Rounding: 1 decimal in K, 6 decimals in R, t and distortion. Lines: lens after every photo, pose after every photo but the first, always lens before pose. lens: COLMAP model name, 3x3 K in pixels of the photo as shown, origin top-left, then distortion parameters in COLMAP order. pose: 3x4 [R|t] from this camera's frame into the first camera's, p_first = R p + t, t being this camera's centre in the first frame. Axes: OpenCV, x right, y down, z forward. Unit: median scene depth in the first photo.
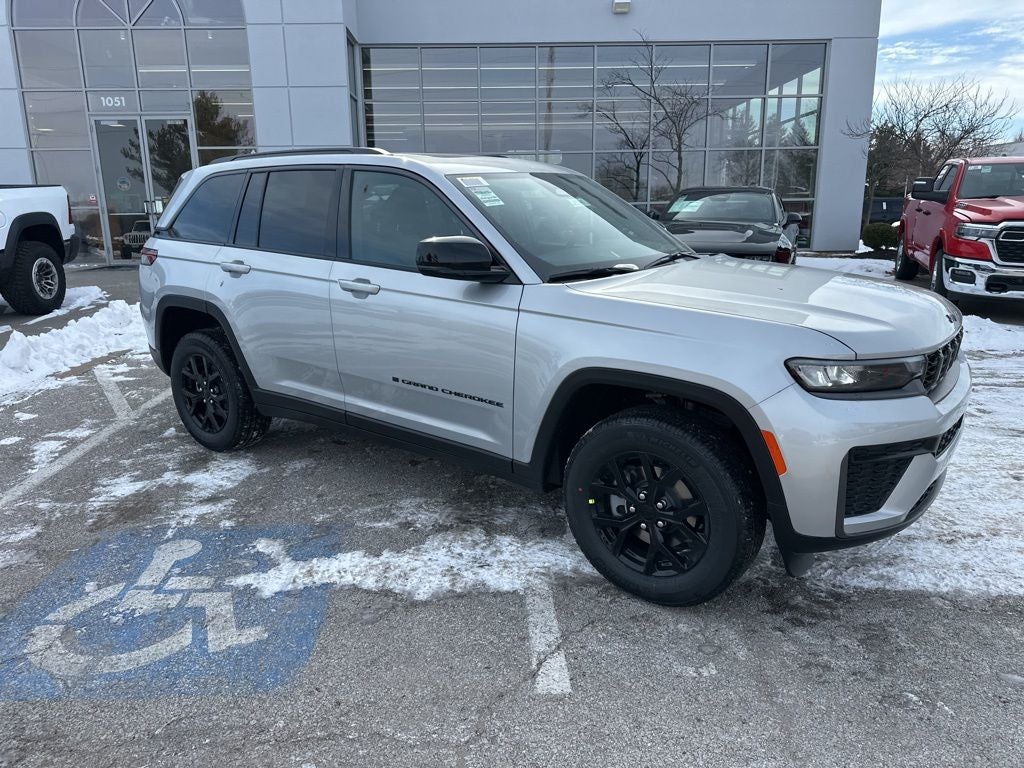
lens RADIAL K [[721.8, 0, 507.1], [0, 721.8, 387.0], [0, 0, 1]] dist [0.049357, -0.057456]
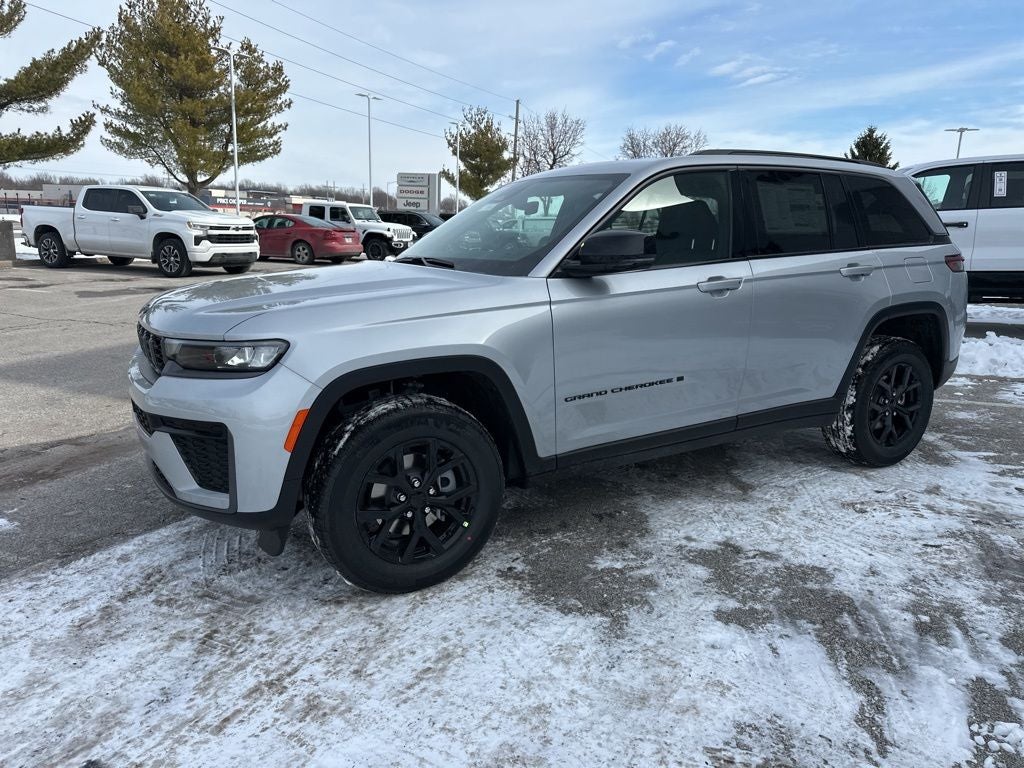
lens RADIAL K [[706.2, 0, 511.1], [0, 706.2, 385.1], [0, 0, 1]] dist [0.070191, -0.091860]
pose [[-0.405285, 0.204945, -0.890922, 1.143350], [-0.232006, 0.919584, 0.317079, -0.379747], [0.884261, 0.335206, -0.325145, 1.572655]]
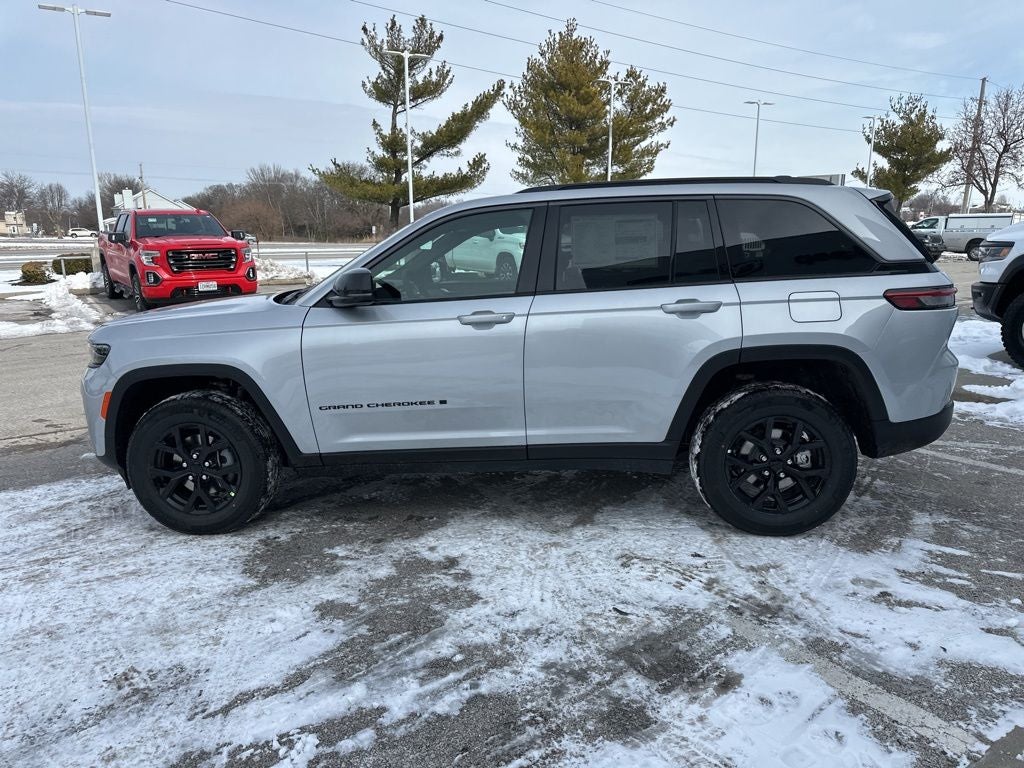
lens RADIAL K [[706.2, 0, 511.1], [0, 706.2, 385.1], [0, 0, 1]] dist [0.070191, -0.091860]
pose [[-0.845451, 0.134852, -0.516748, 0.633136], [-0.105029, 0.906715, 0.408457, -0.600511], [0.523624, 0.399604, -0.752419, 2.302831]]
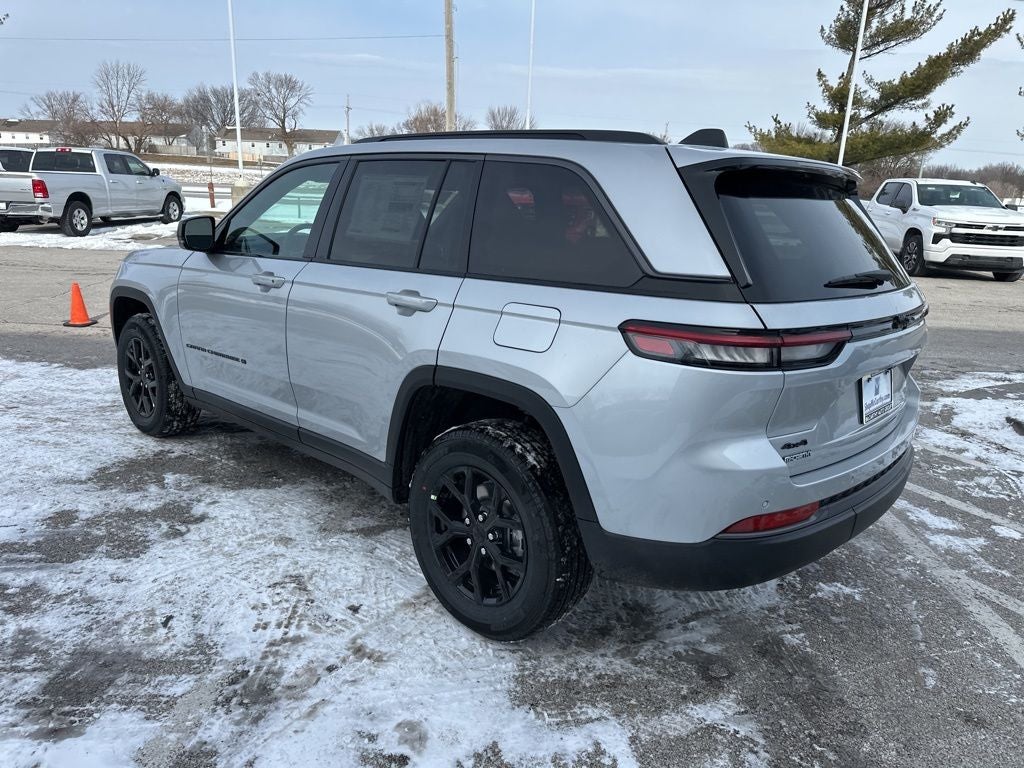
lens RADIAL K [[714.1, 0, 512.0], [0, 714.1, 384.0], [0, 0, 1]] dist [0.015853, -0.017358]
pose [[-0.993294, -0.058914, 0.099480, -0.322892], [-0.002777, 0.872344, 0.488885, -0.616209], [-0.115583, 0.485330, -0.866657, 2.336419]]
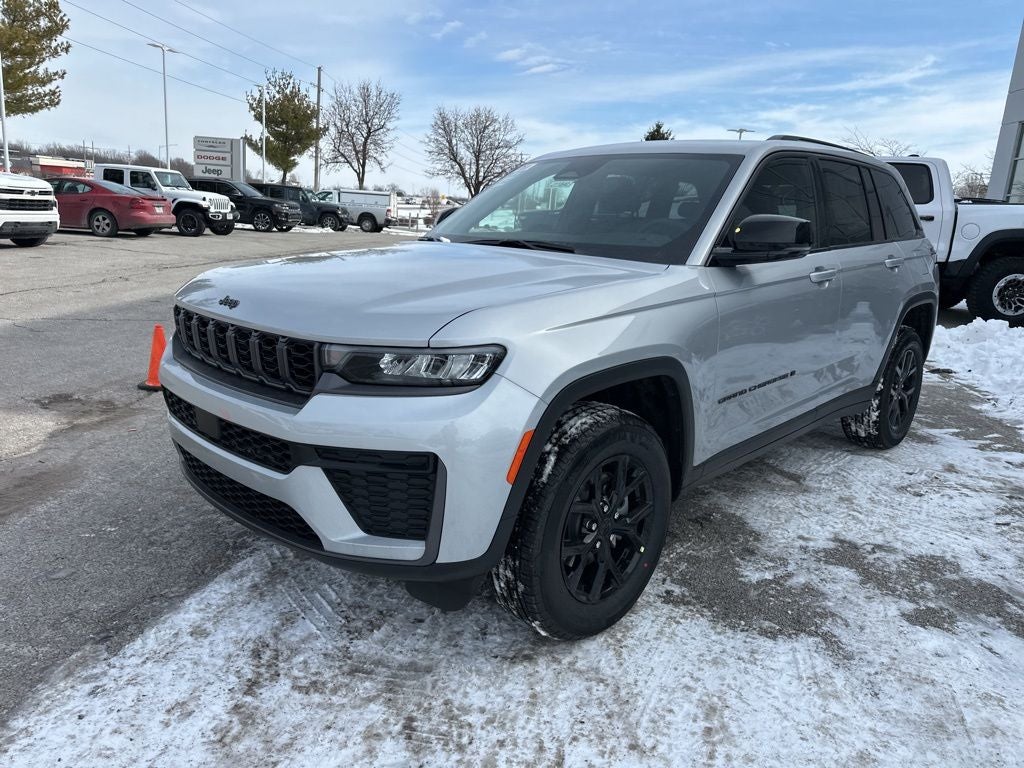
lens RADIAL K [[714.1, 0, 512.0], [0, 714.1, 384.0], [0, 0, 1]] dist [0.015853, -0.017358]
pose [[-0.140730, 0.236665, -0.961345, 1.142423], [-0.288005, 0.919230, 0.268458, -0.266682], [0.947232, 0.314652, -0.061202, 1.168087]]
